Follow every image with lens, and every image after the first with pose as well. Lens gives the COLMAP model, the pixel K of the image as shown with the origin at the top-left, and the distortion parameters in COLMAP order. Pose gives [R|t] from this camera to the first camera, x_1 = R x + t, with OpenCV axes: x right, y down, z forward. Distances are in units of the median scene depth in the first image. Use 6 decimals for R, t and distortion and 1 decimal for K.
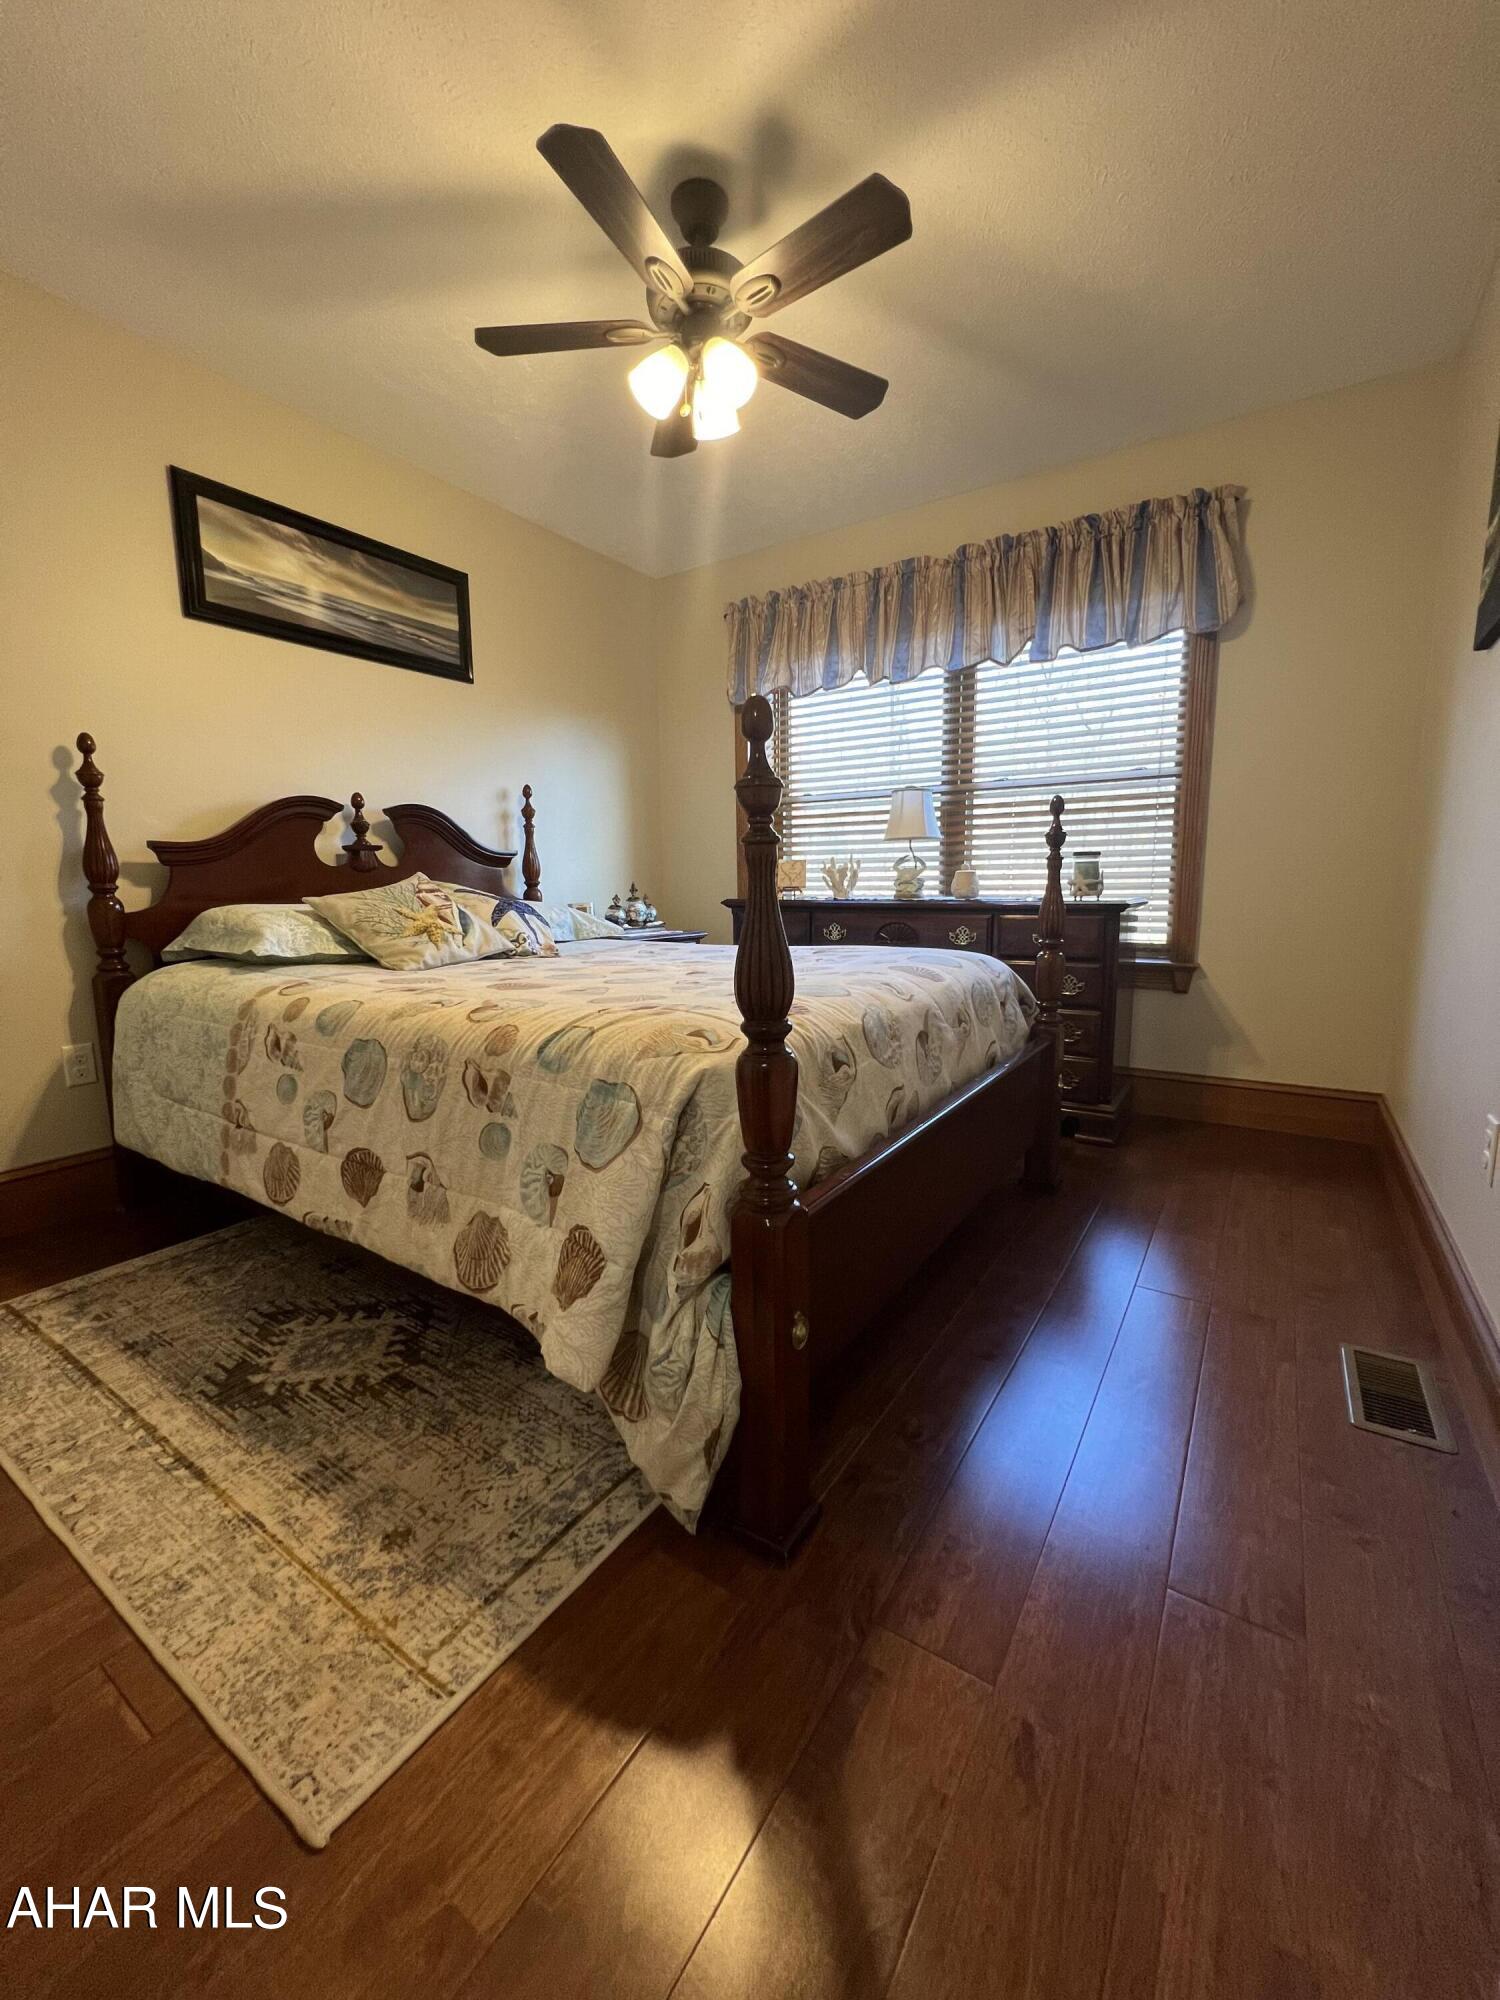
lens RADIAL K [[796.5, 0, 753.3], [0, 796.5, 997.7], [0, 0, 1]] dist [-0.002602, 0.000841]
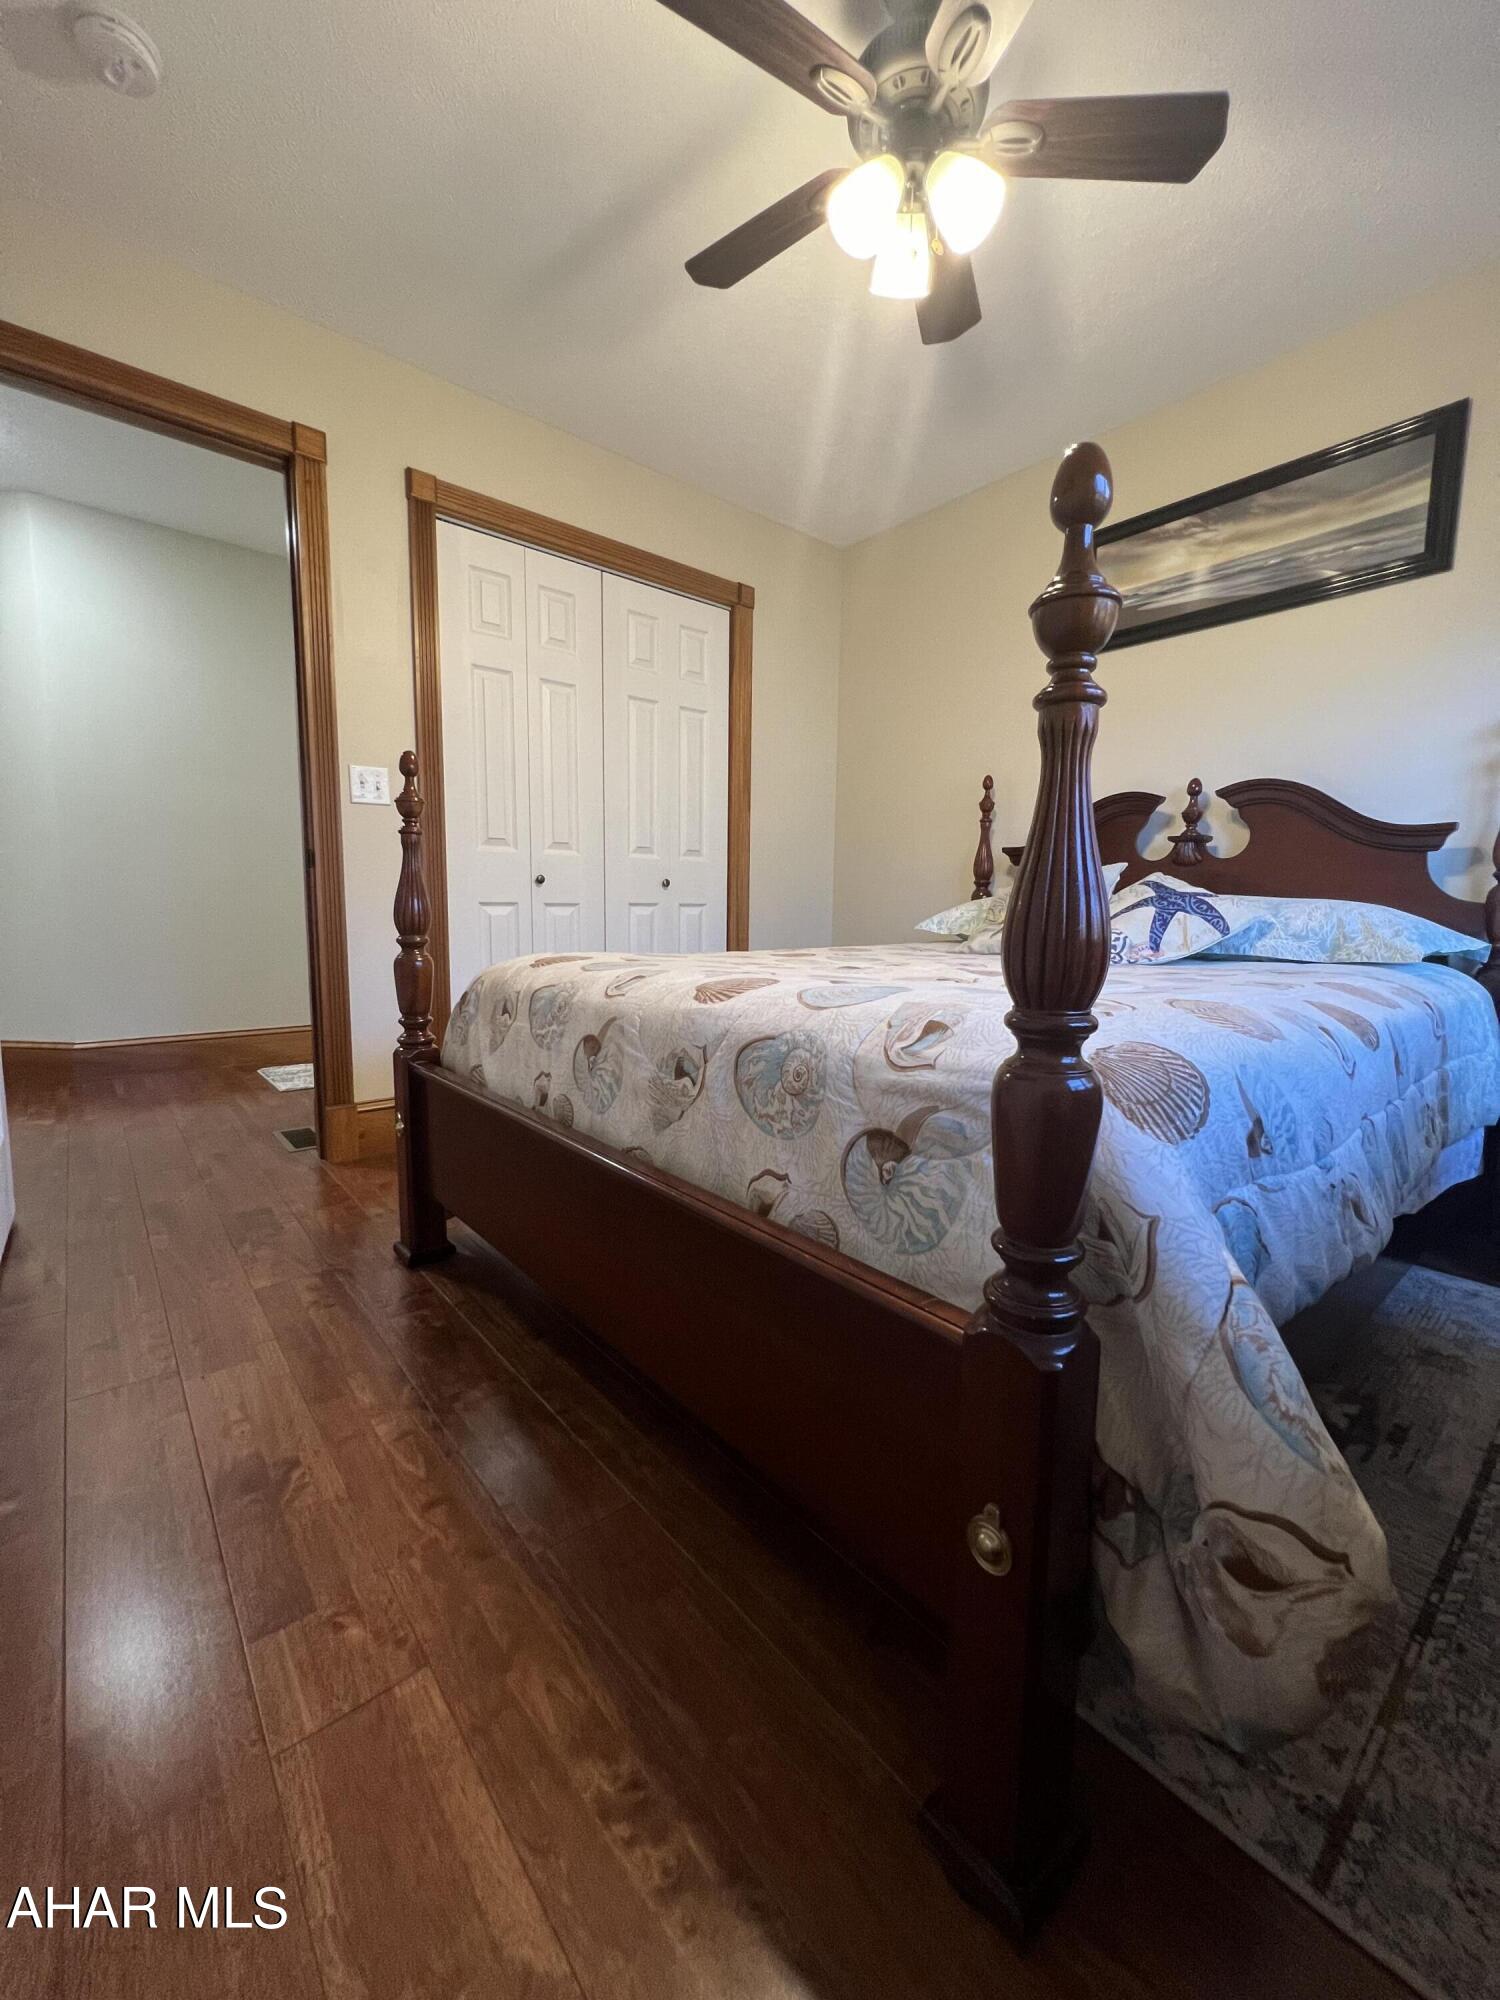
lens RADIAL K [[796.5, 0, 751.9], [0, 796.5, 997.8], [0, 0, 1]] dist [-0.002602, 0.000841]
pose [[-0.271141, 0.114520, -0.955703, 0.566914], [-0.147493, 0.976228, 0.158825, -0.086476], [0.951172, 0.184023, -0.247805, 0.831949]]
